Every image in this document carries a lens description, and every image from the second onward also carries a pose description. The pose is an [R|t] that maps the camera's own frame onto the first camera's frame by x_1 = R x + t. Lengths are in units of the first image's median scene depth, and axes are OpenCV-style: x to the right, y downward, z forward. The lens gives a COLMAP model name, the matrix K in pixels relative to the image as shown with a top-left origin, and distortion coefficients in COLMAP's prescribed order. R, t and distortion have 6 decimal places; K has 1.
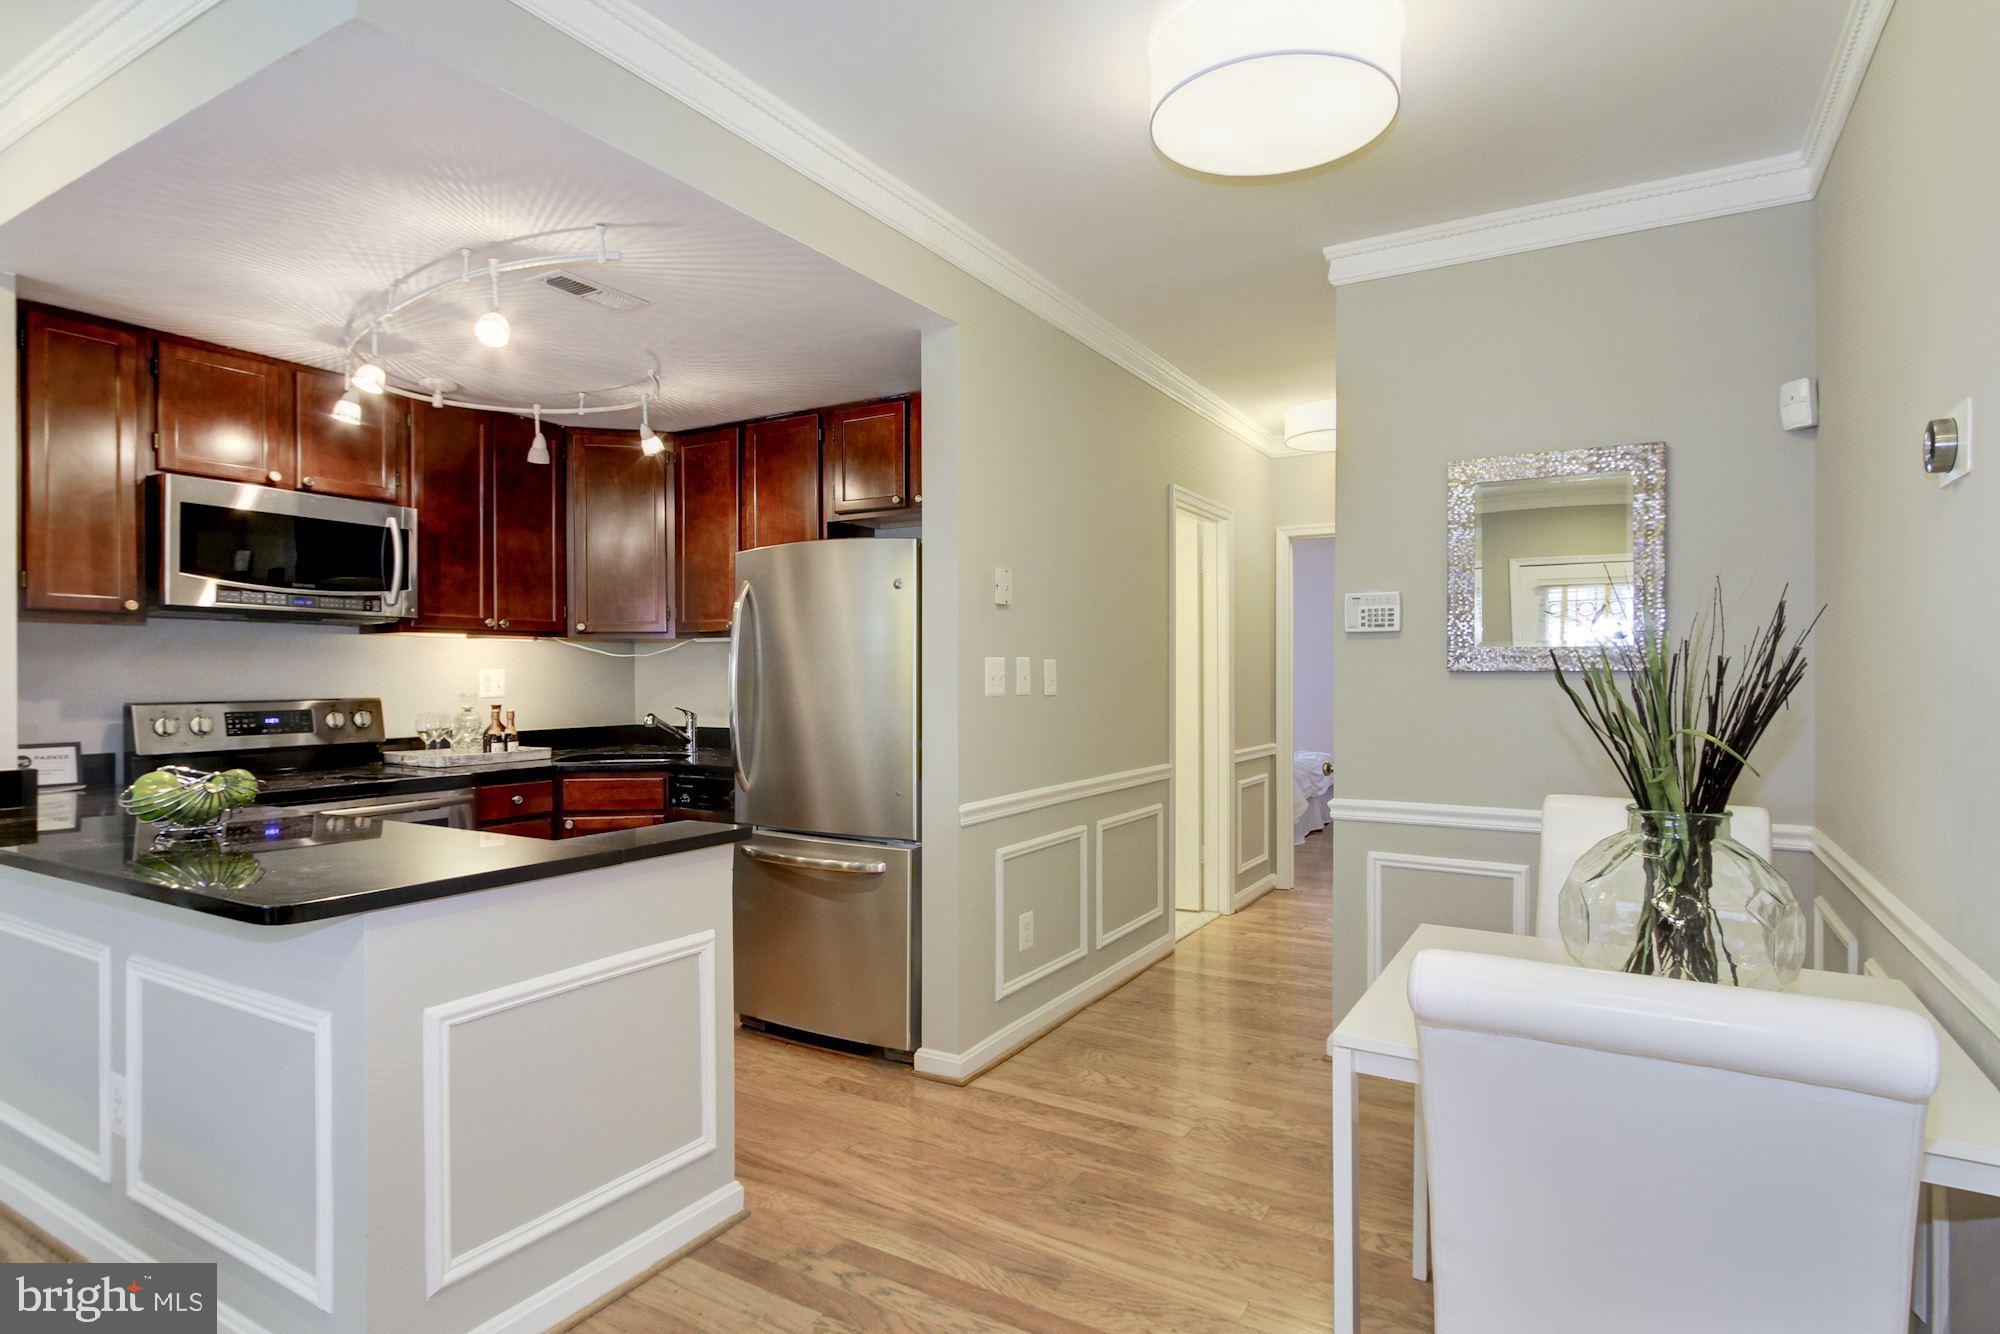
lens RADIAL K [[1027.8, 0, 1009.6], [0, 1027.8, 681.5], [0, 0, 1]] dist [-0.009284, 0.006747]
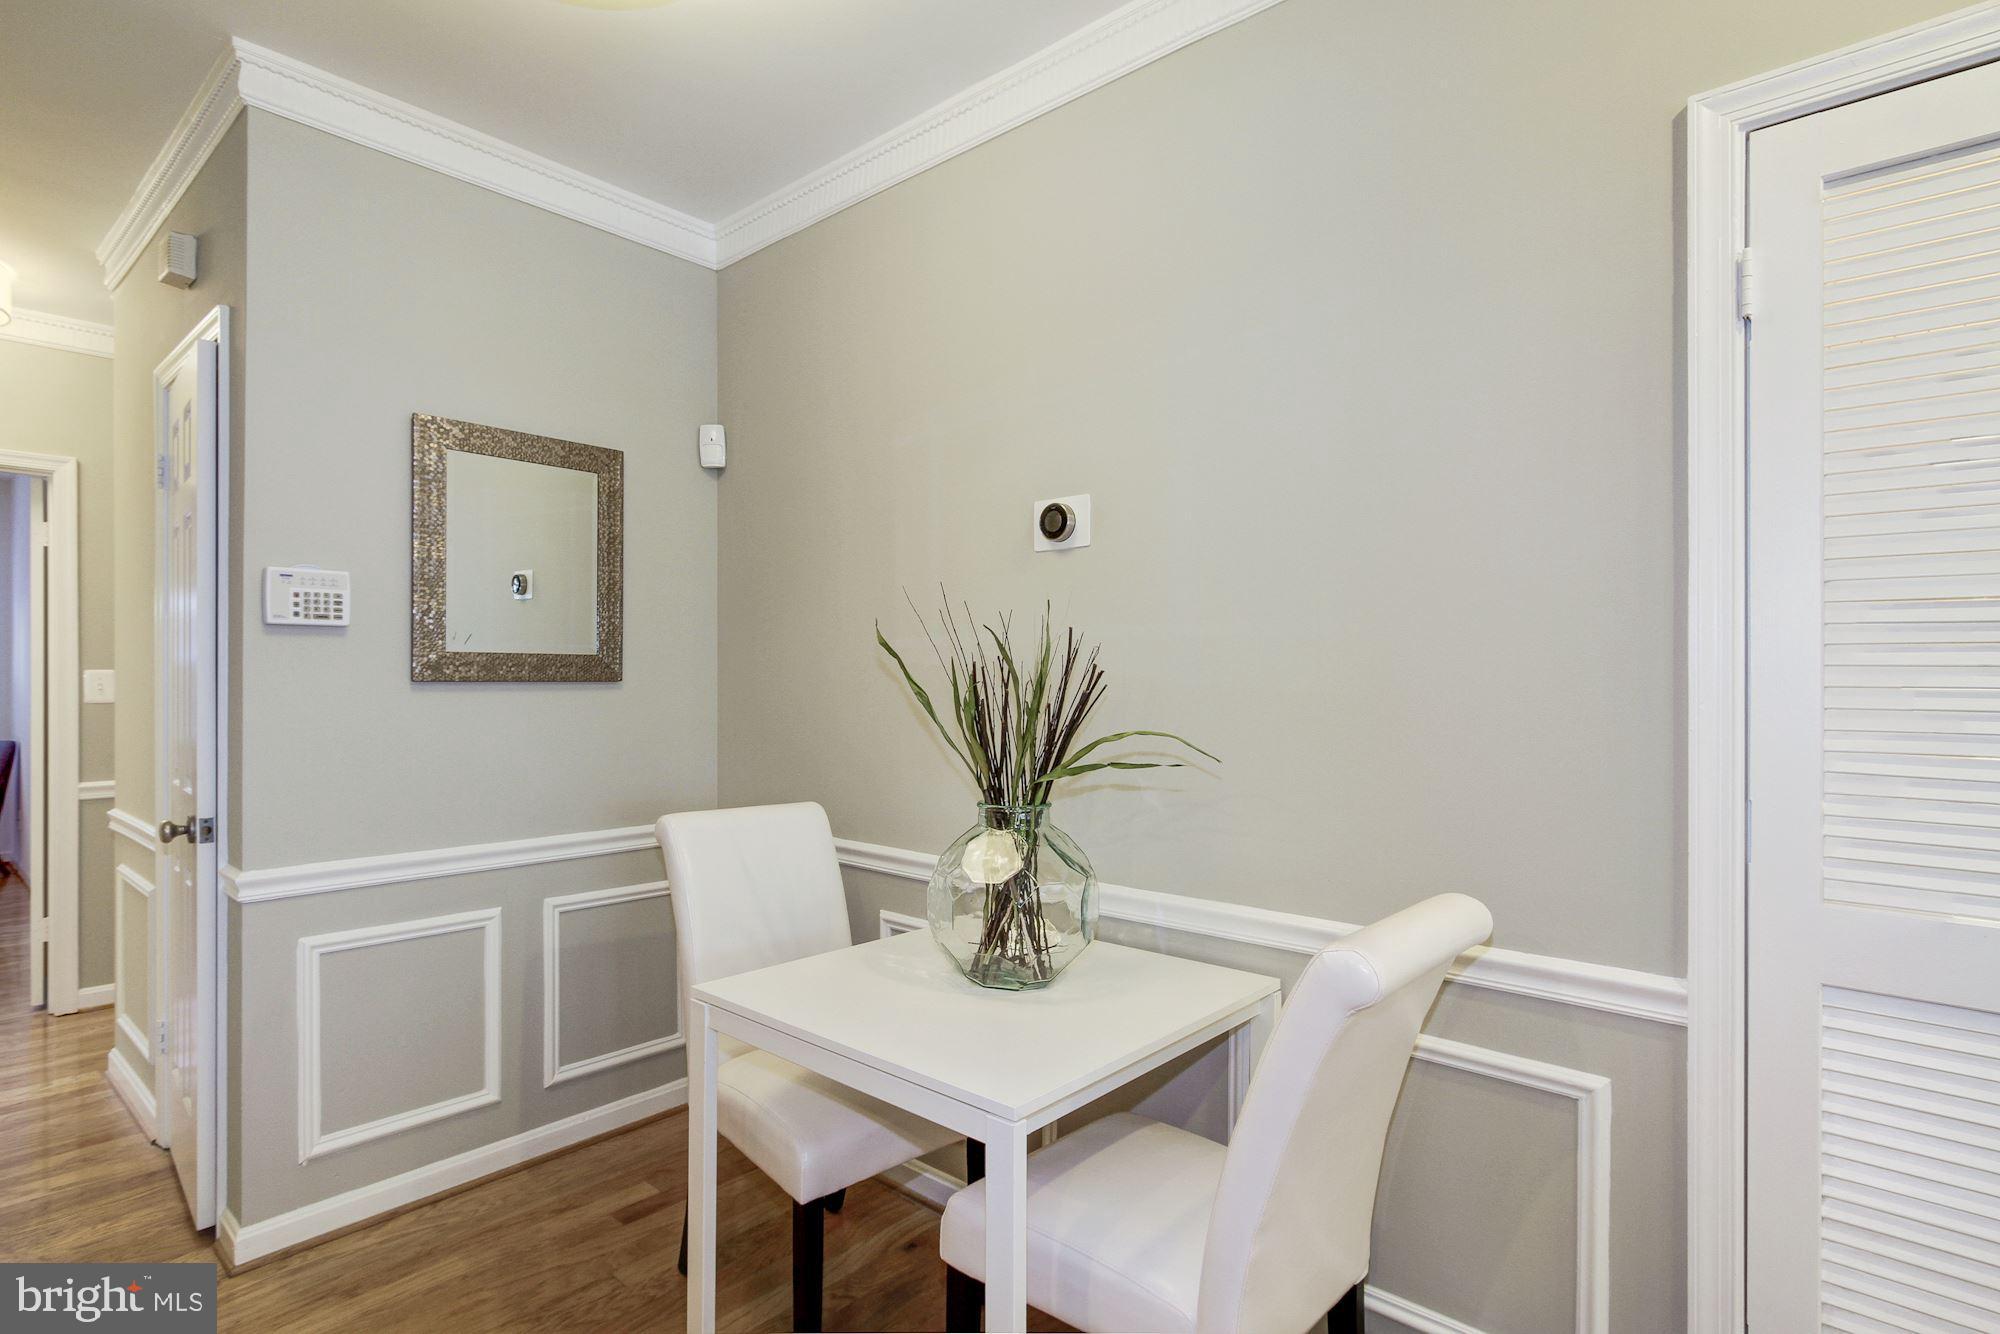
lens RADIAL K [[1027.8, 0, 1001.6], [0, 1027.8, 672.4], [0, 0, 1]] dist [-0.009284, 0.006747]
pose [[0.174027, 0.005256, 0.984727, -0.233293], [0.008438, 0.999941, -0.006828, -0.005967], [-0.984705, 0.009497, 0.173973, 0.374060]]
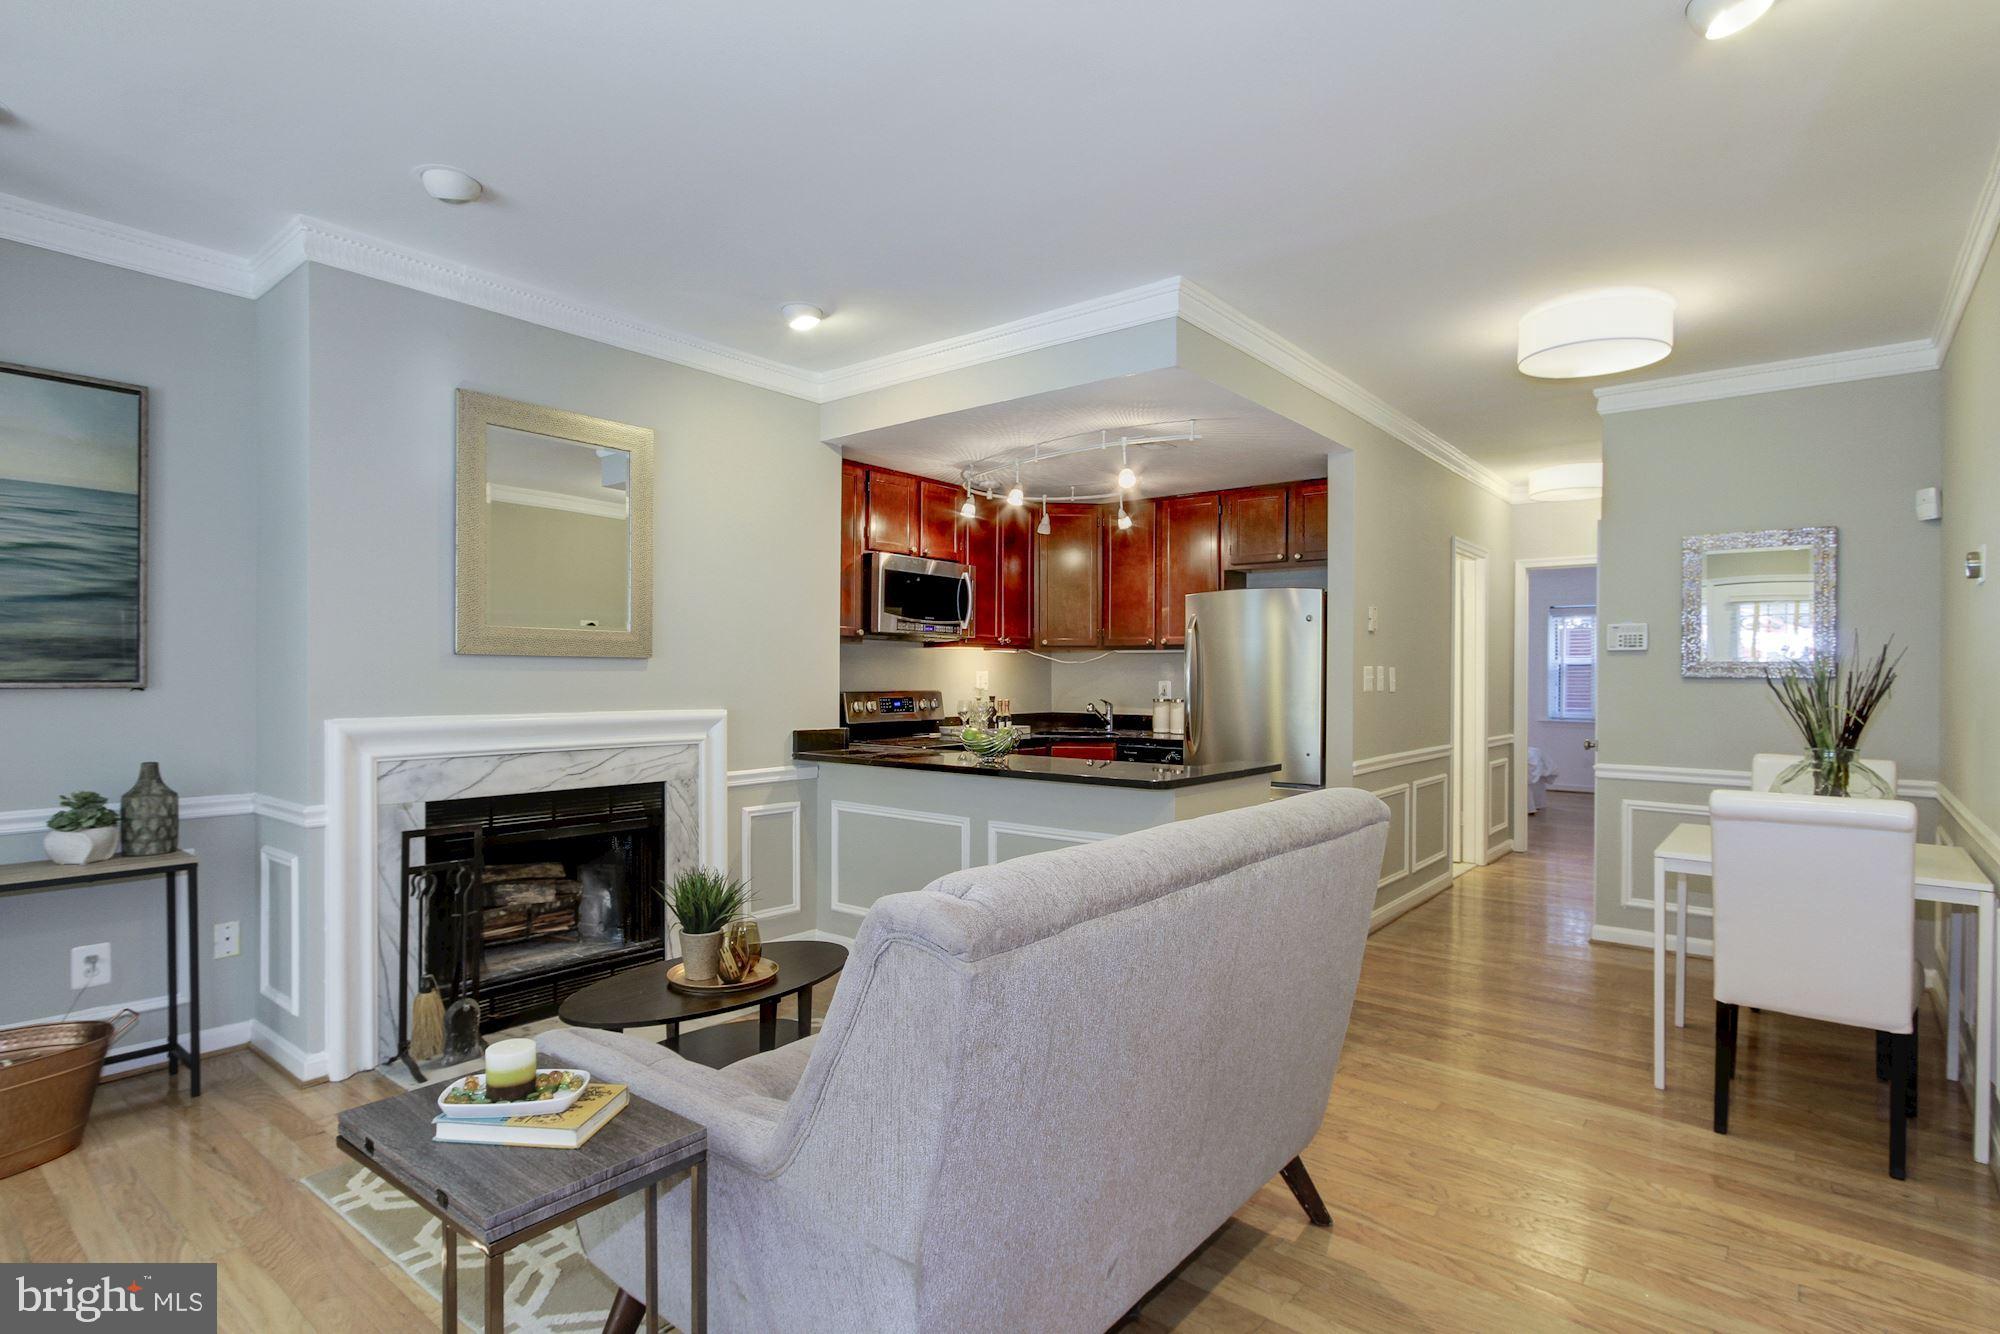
lens RADIAL K [[1027.8, 0, 1047.8], [0, 1027.8, 679.3], [0, 0, 1]] dist [-0.009284, 0.006747]
pose [[0.994995, 0.006823, -0.099693, -0.316667], [-0.007159, 0.999970, -0.003013, 0.003558], [0.099670, 0.003712, 0.995014, -0.518493]]
